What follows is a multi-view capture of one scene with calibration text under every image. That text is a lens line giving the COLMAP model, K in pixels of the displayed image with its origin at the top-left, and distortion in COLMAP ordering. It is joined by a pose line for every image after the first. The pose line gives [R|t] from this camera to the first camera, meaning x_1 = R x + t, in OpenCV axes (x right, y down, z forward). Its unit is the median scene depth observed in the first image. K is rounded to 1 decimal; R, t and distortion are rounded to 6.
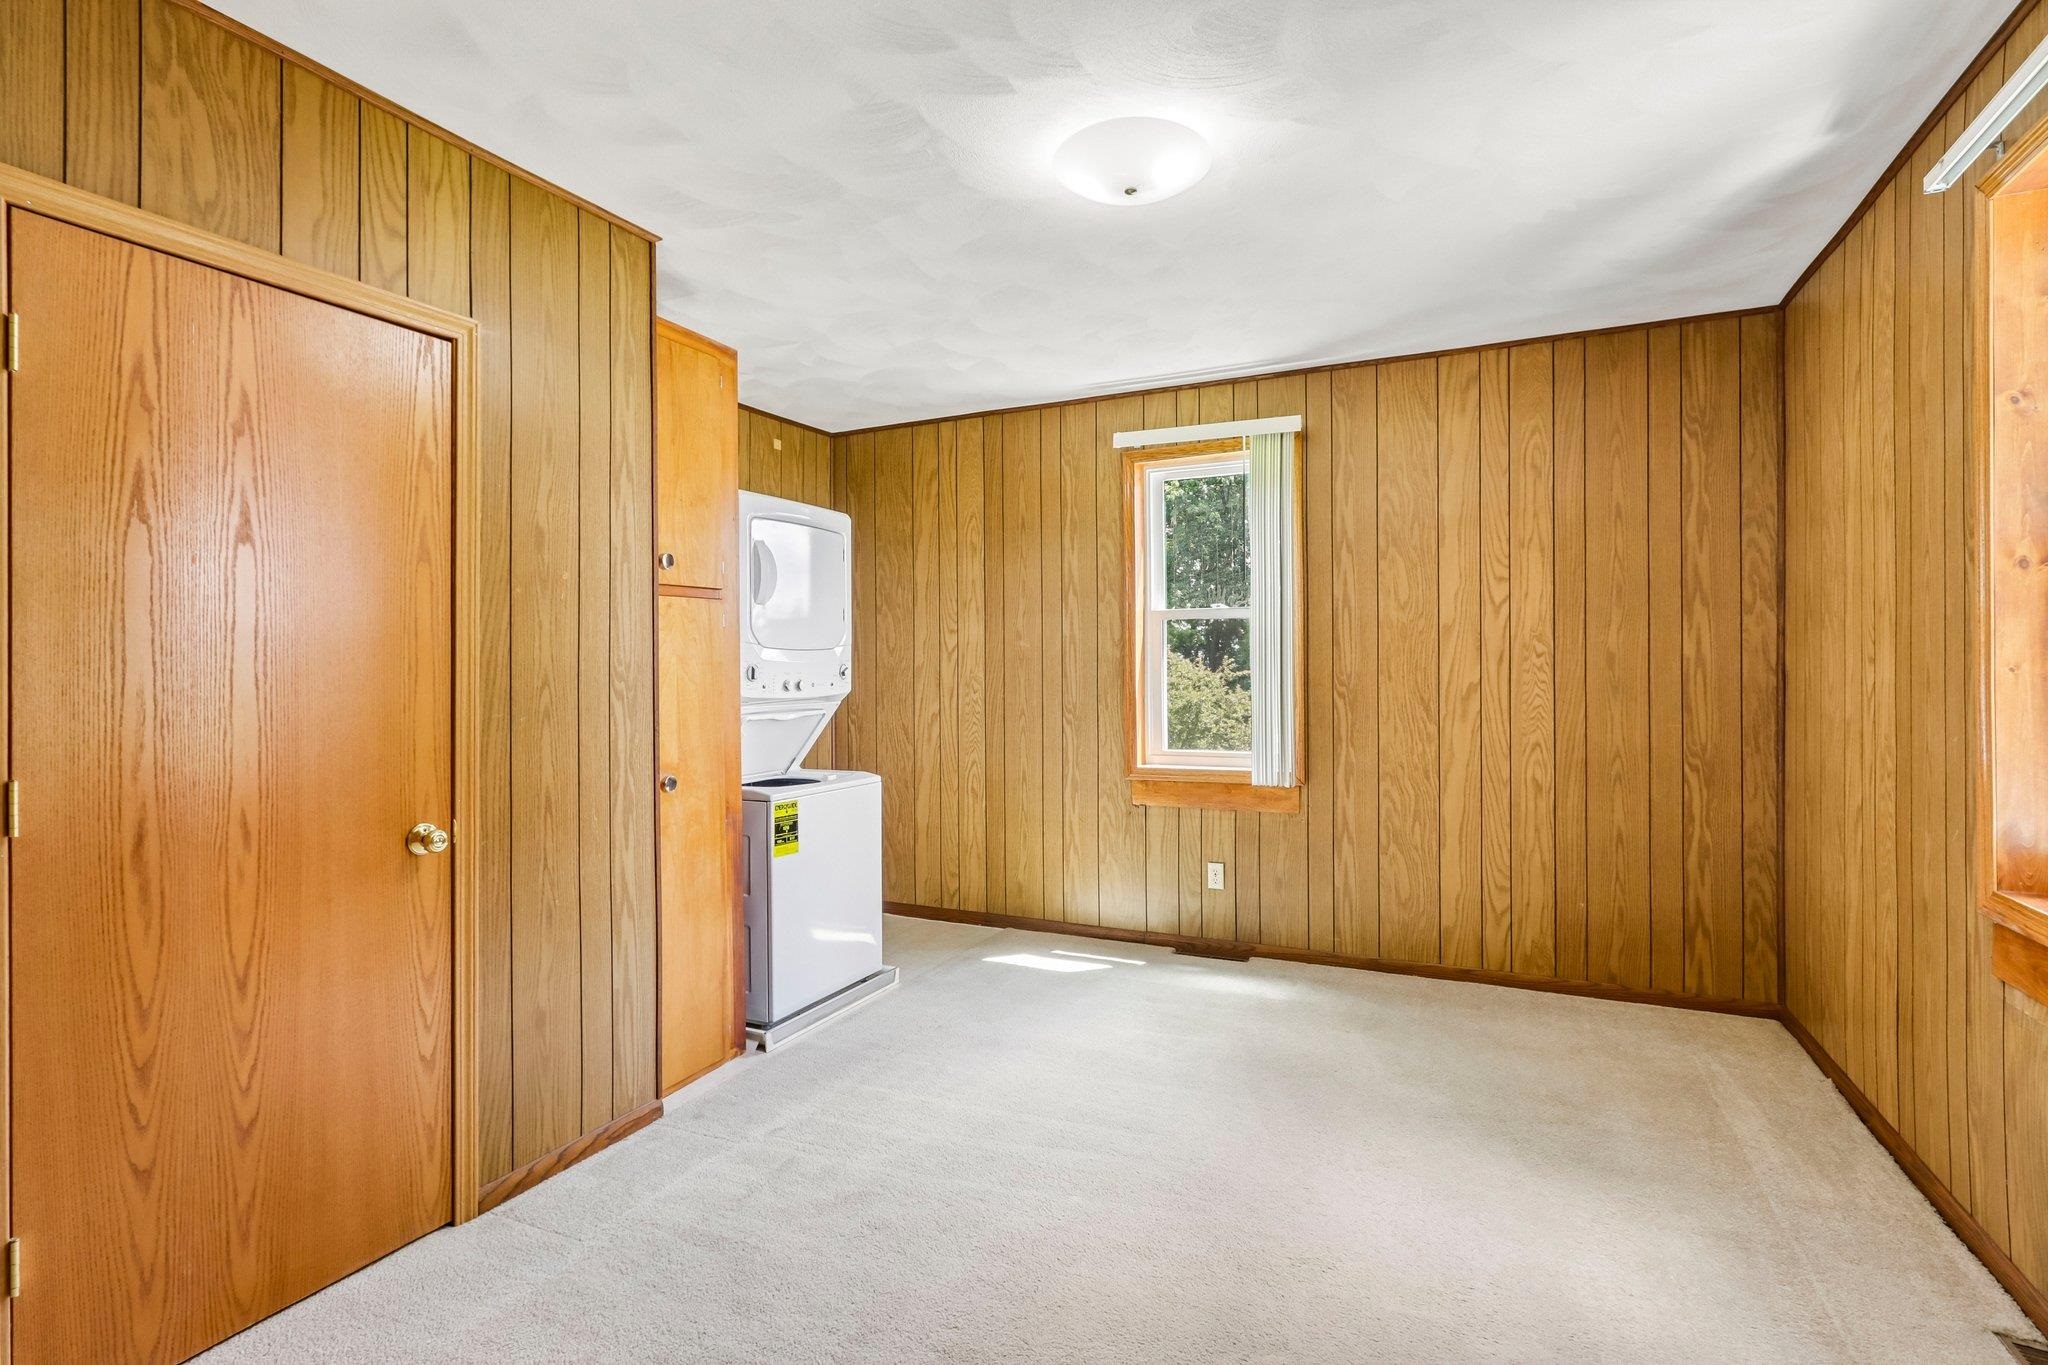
lens RADIAL K [[1001.5, 0, 1009.9], [0, 1001.5, 681.1], [0, 0, 1]] dist [-0.014752, 0.003797]
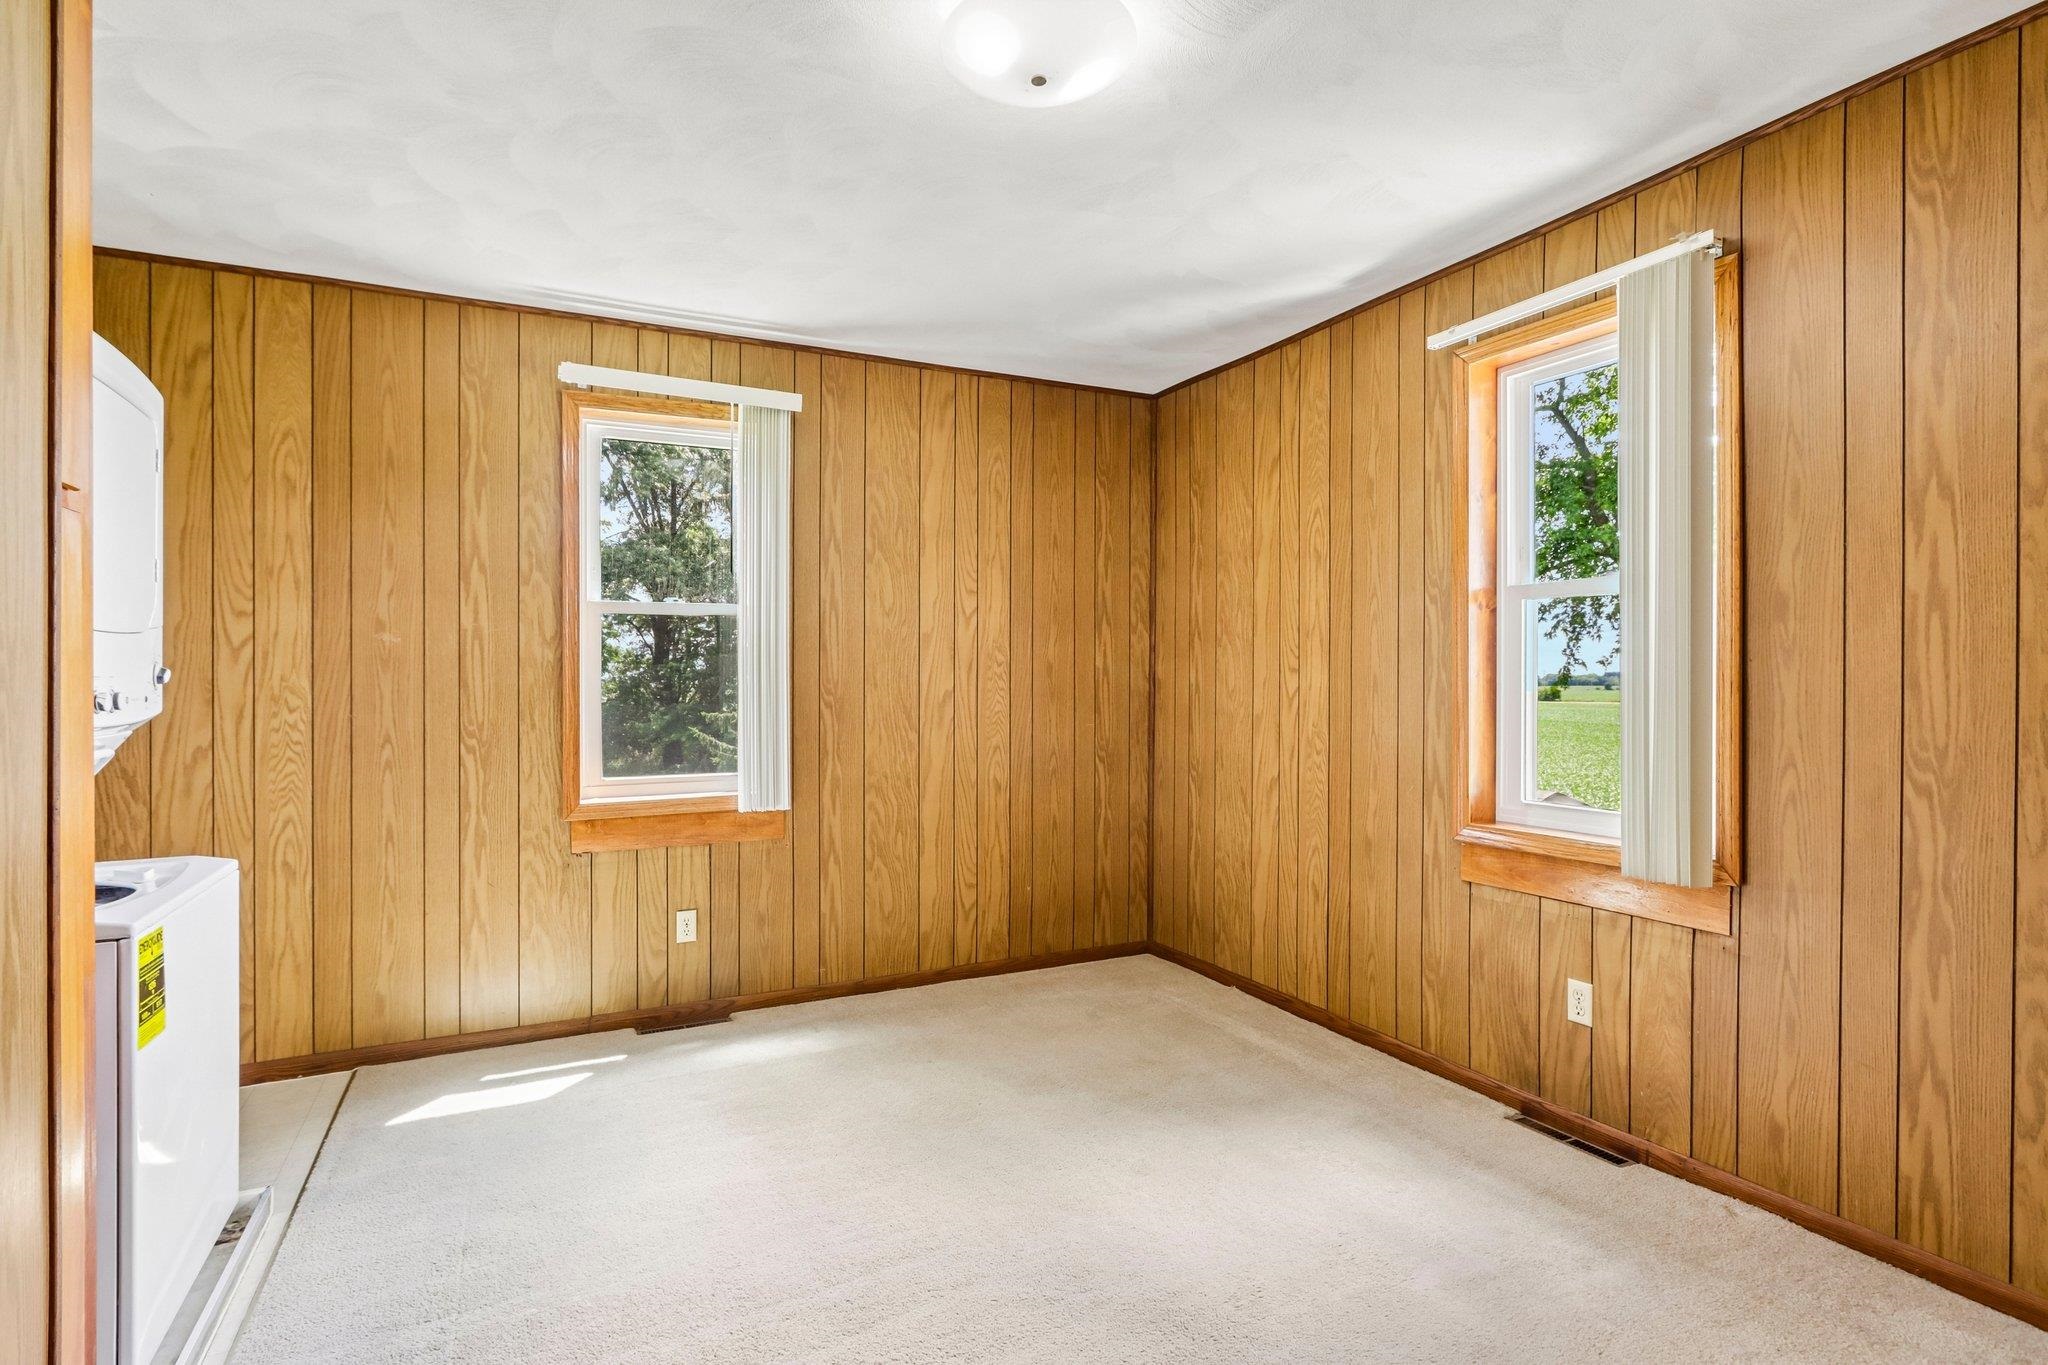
lens RADIAL K [[1001.5, 0, 1021.3], [0, 1001.5, 675.7], [0, 0, 1]] dist [-0.014752, 0.003797]
pose [[0.612680, 0.005618, 0.790311, -0.299581], [0.008138, 0.999877, -0.013416, 0.001083], [-0.790289, 0.014651, 0.612559, 0.295295]]
